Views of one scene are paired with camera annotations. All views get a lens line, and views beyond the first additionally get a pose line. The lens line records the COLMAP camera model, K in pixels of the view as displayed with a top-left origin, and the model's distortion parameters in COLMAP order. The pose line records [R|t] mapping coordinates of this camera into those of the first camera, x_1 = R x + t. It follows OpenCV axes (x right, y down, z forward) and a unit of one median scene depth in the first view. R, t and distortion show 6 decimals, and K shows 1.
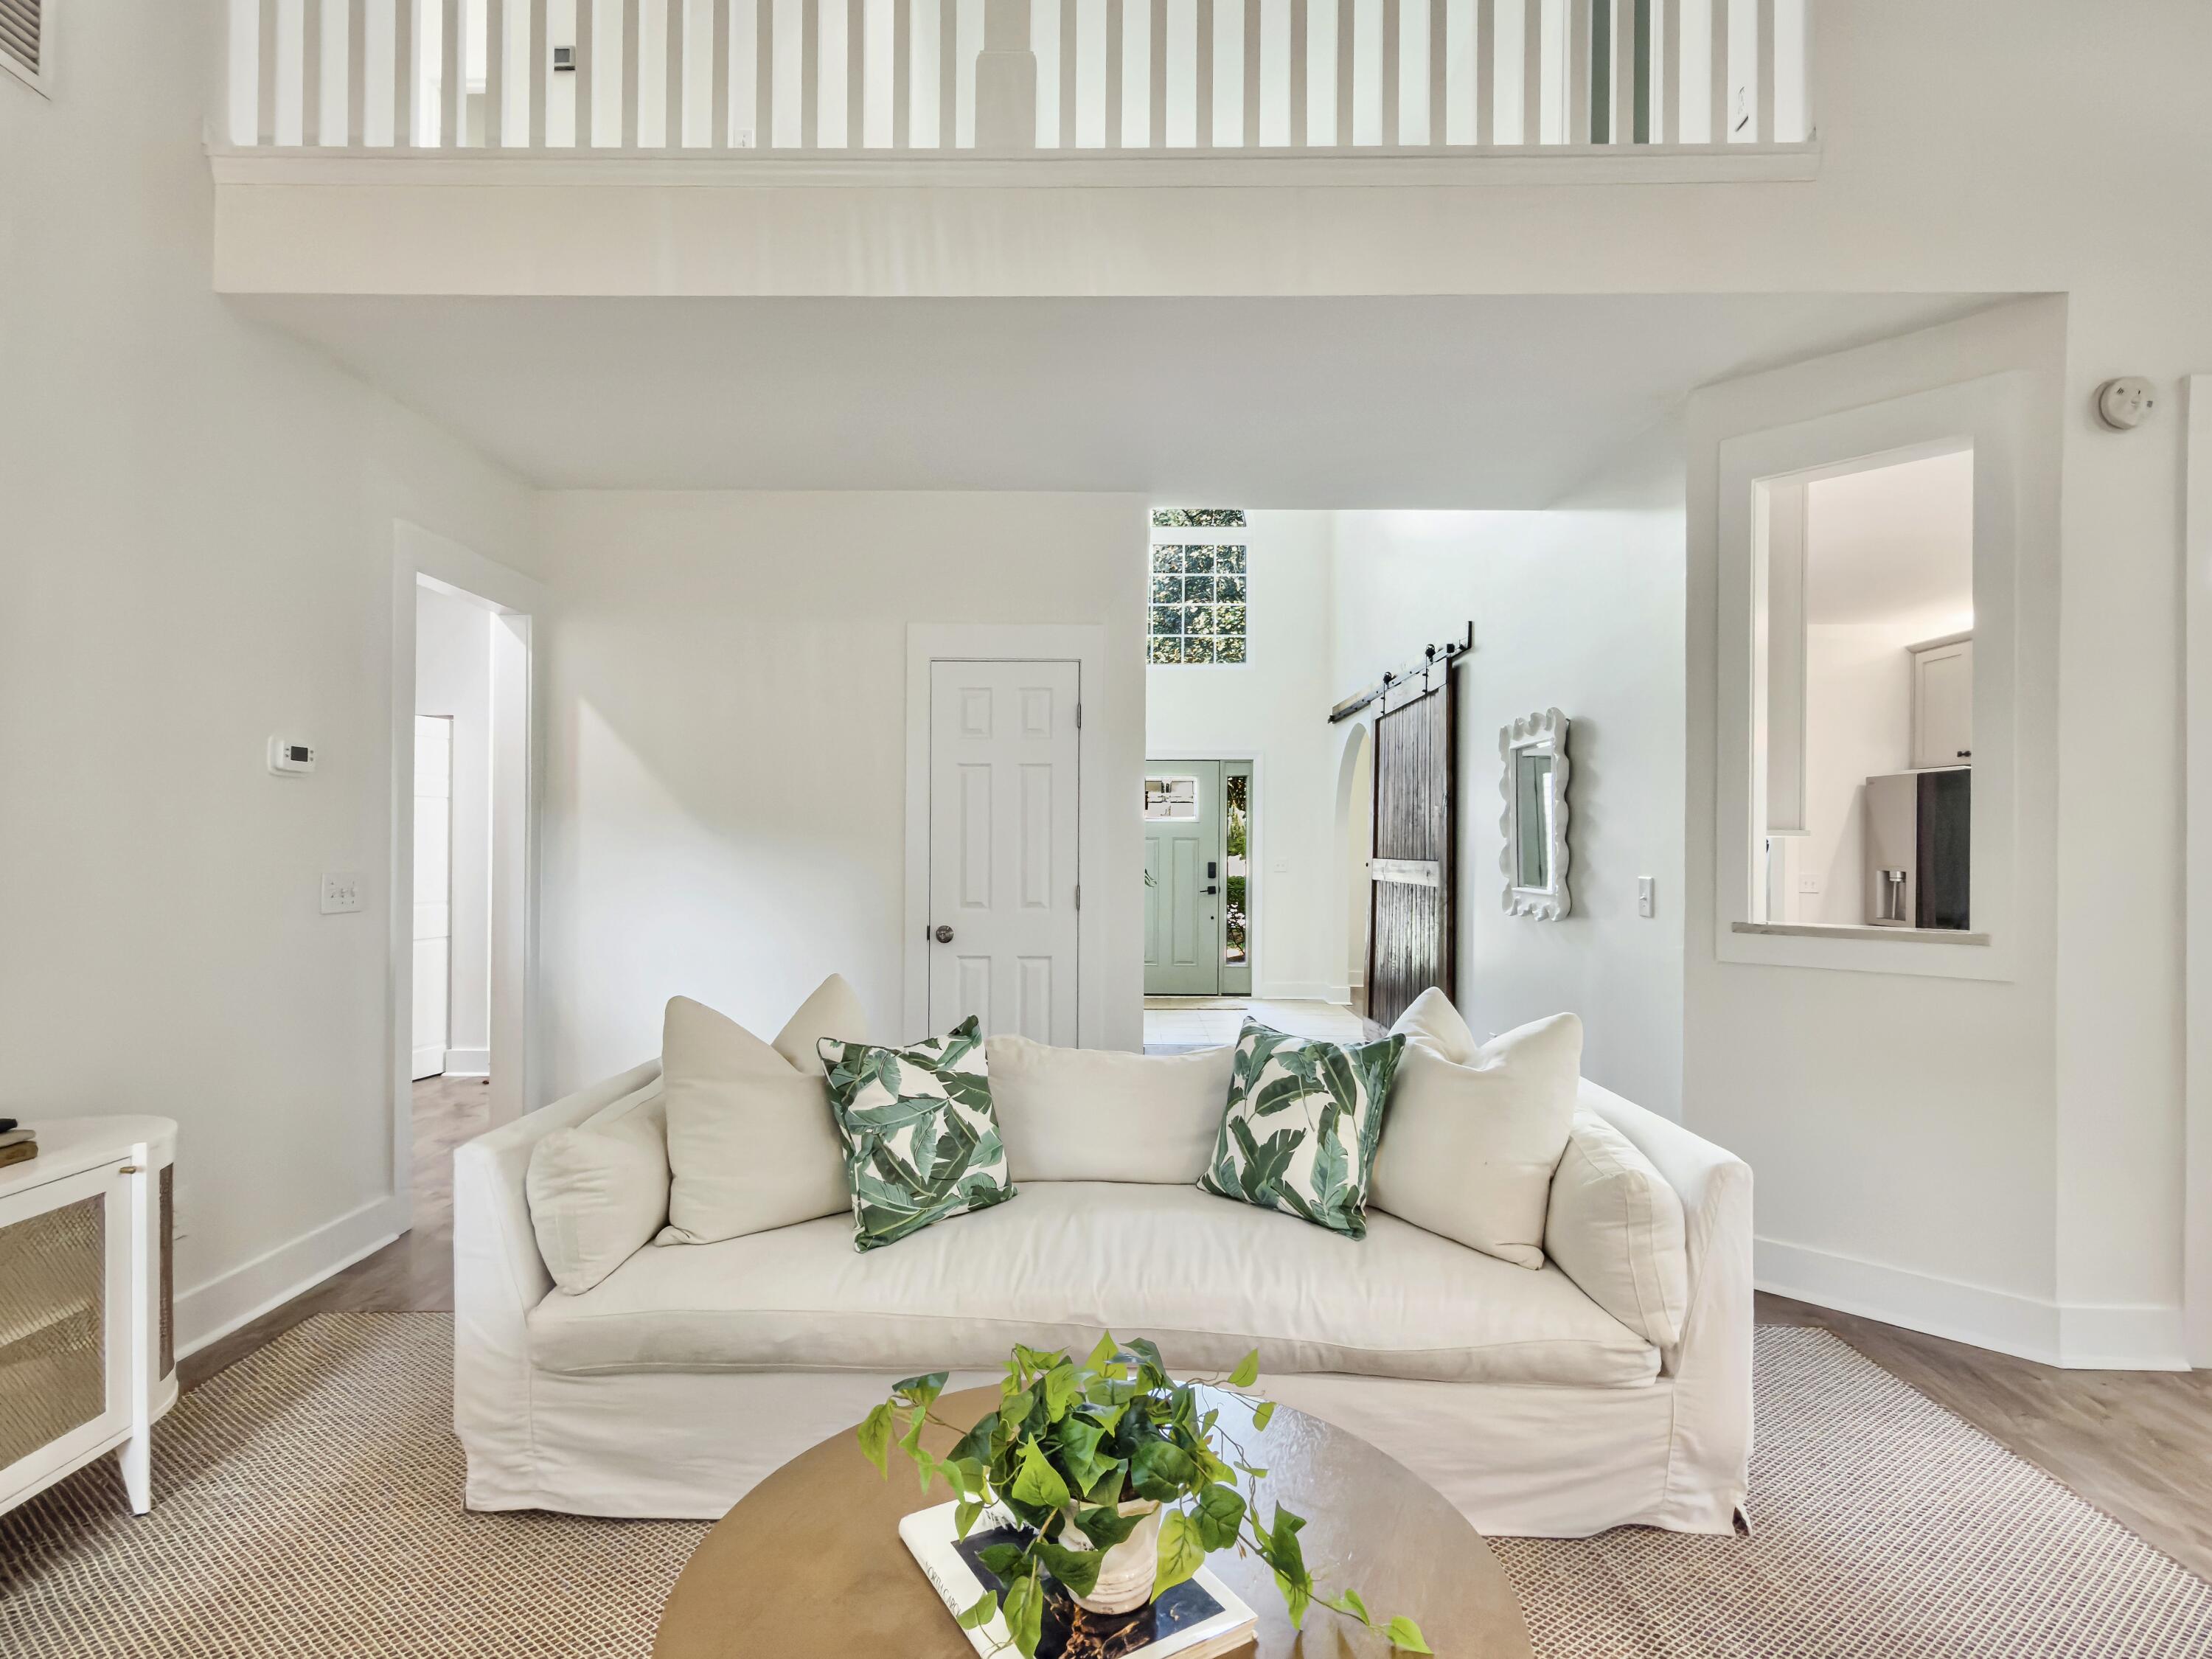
lens RADIAL K [[1131.5, 0, 1106.0], [0, 1131.5, 829.5], [0, 0, 1]] dist [0.002924, 0.000581]
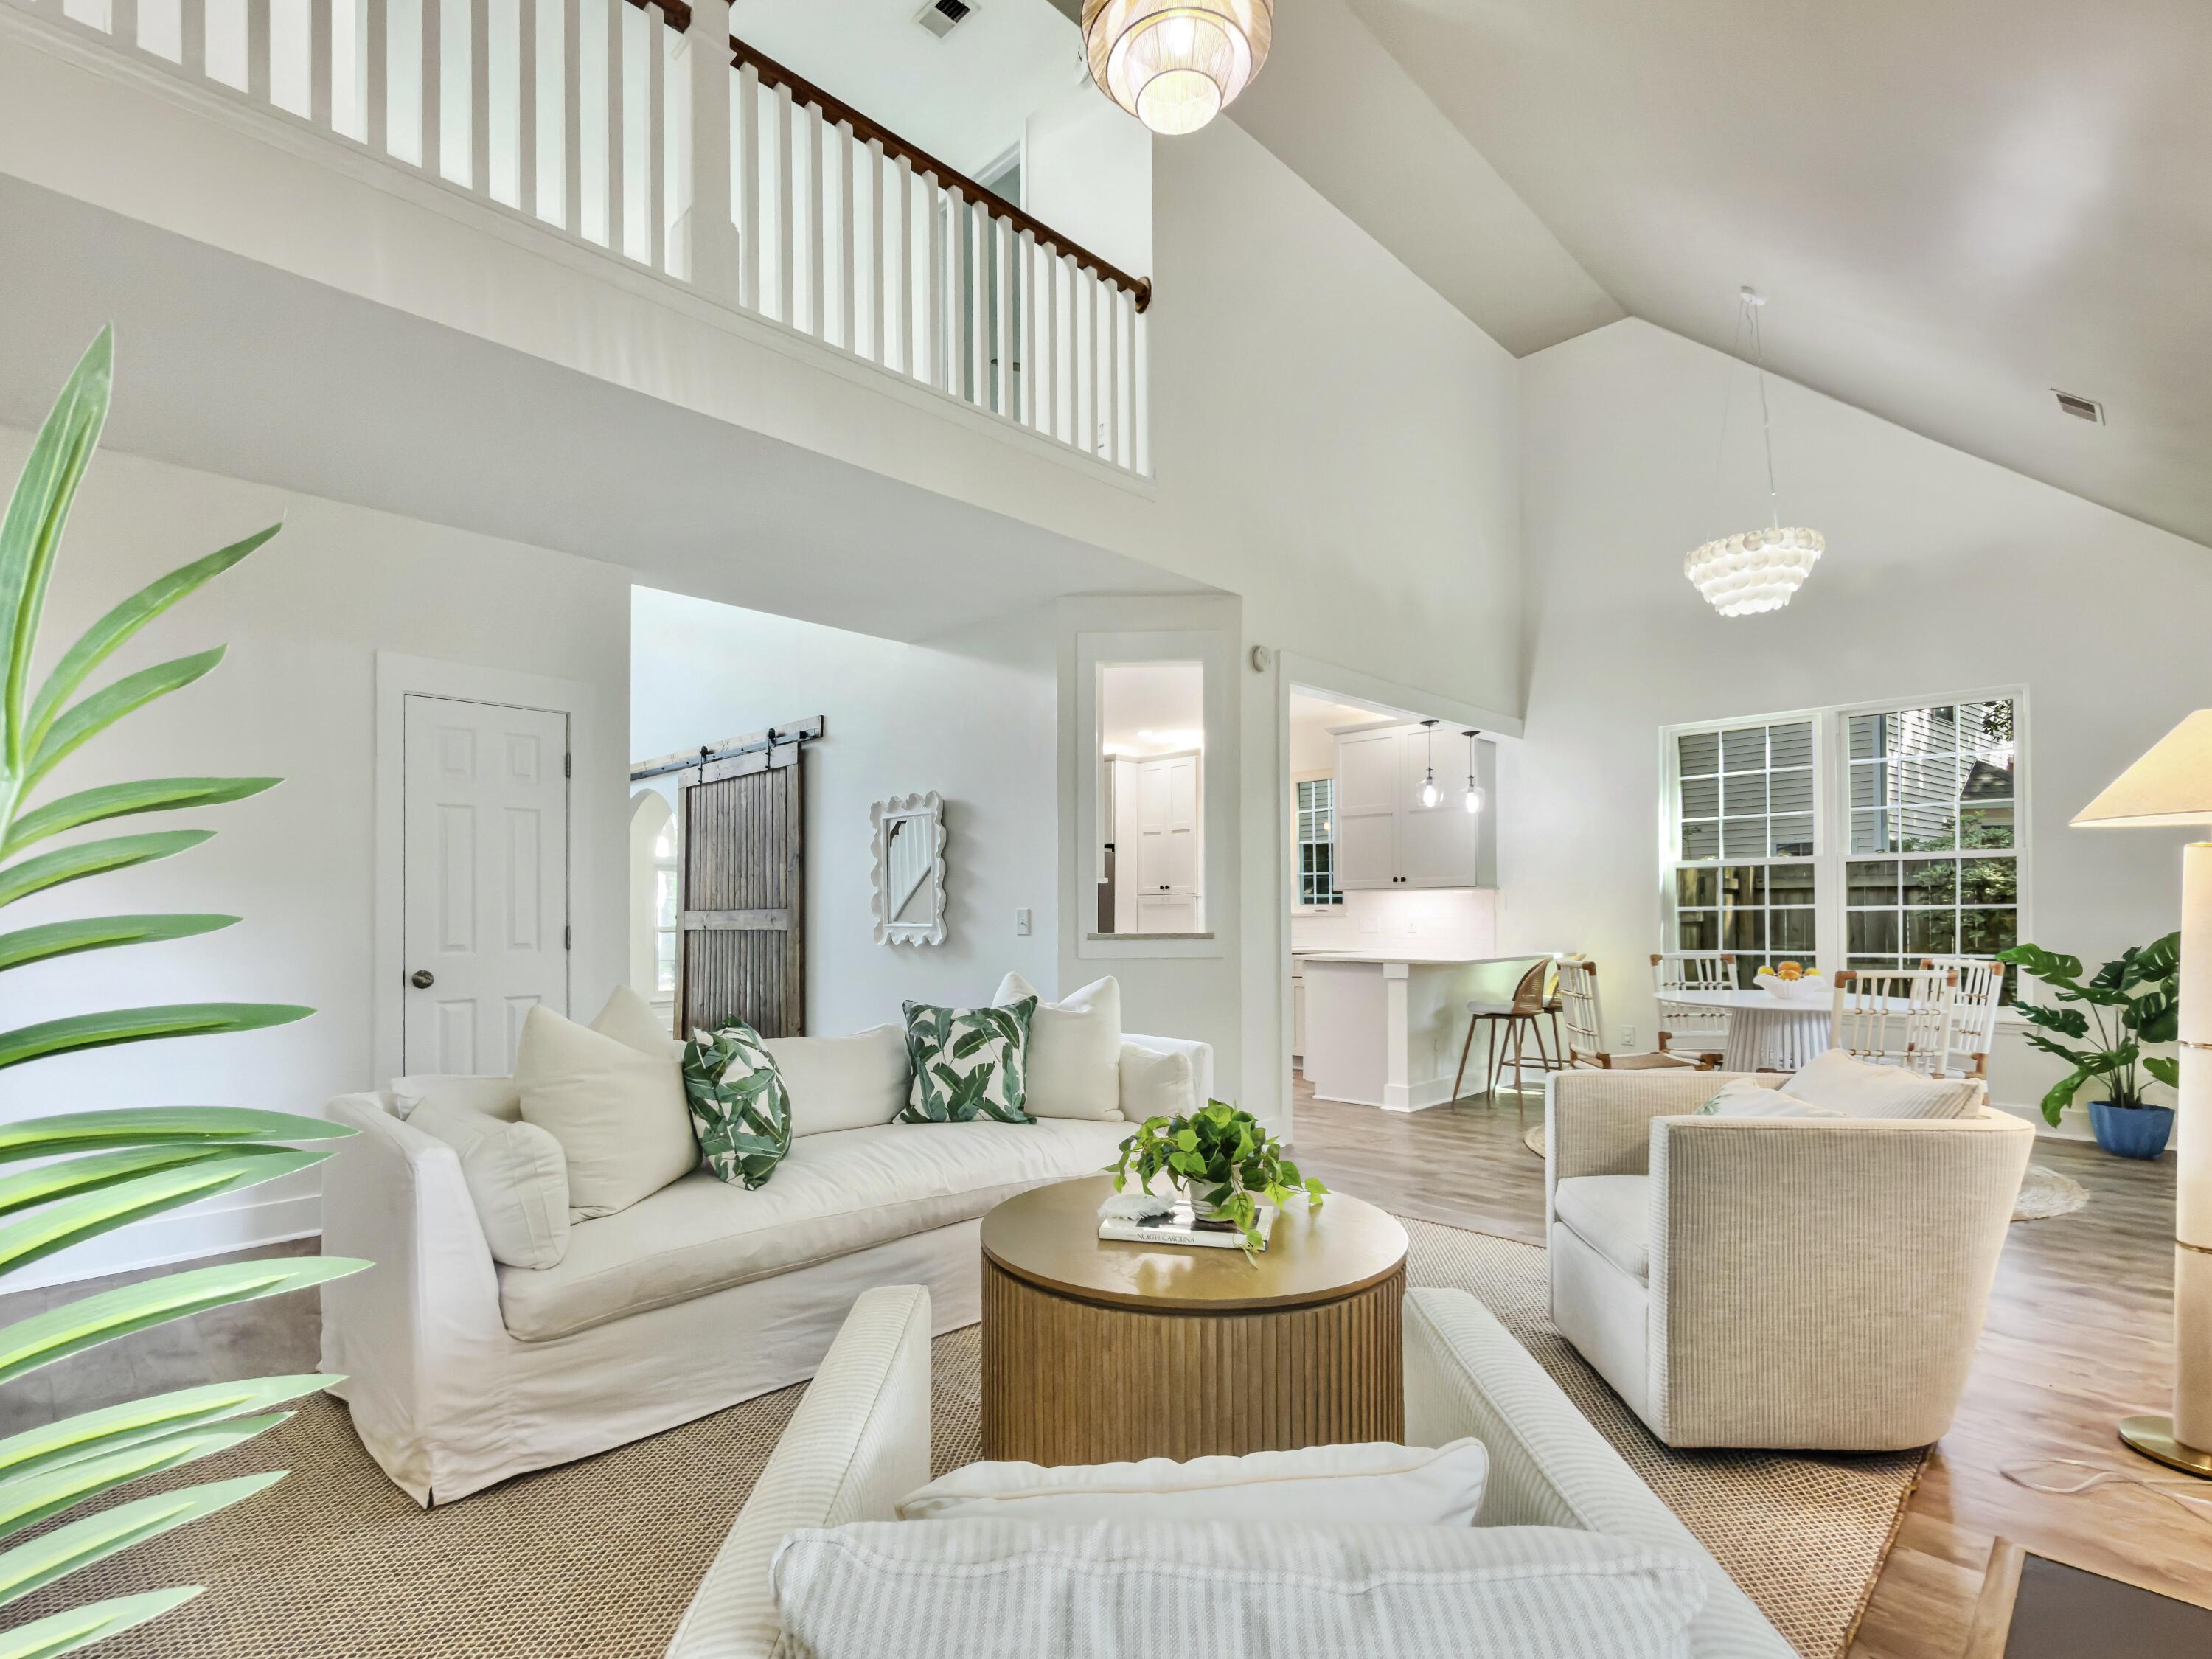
lens RADIAL K [[1070.3, 0, 1104.8], [0, 1070.3, 892.3], [0, 0, 1]] dist [-0.000374, 0.000123]
pose [[0.691364, 0.004415, 0.722494, -0.727408], [0.001853, 0.999967, -0.007883, 0.048543], [-0.722505, 0.006789, 0.691333, -0.091459]]
